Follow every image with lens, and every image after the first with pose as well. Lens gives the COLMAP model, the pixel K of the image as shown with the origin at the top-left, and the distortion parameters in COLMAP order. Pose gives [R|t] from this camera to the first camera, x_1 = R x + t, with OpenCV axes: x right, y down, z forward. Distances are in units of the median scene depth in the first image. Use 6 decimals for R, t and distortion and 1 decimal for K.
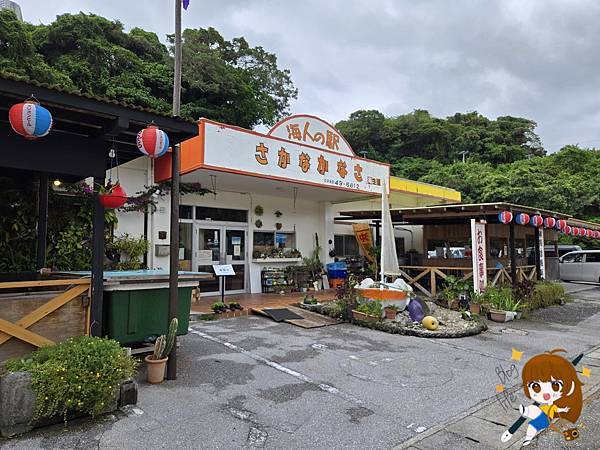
lens RADIAL K [[395.8, 0, 300.0], [0, 395.8, 225.0], [0, 0, 1]] dist [0.000368, 0.000919]
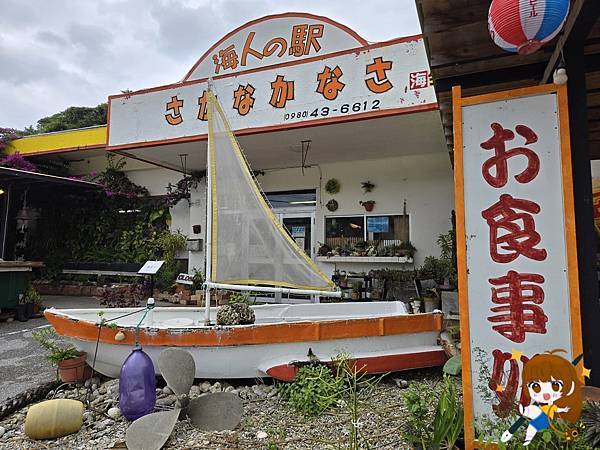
lens RADIAL K [[395.8, 0, 300.0], [0, 395.8, 225.0], [0, 0, 1]] dist [0.000368, 0.000919]
pose [[0.438501, -0.065774, -0.896321, 0.490495], [0.059352, 0.997261, -0.044144, 0.058022], [0.896769, -0.033841, 0.441203, 0.662782]]
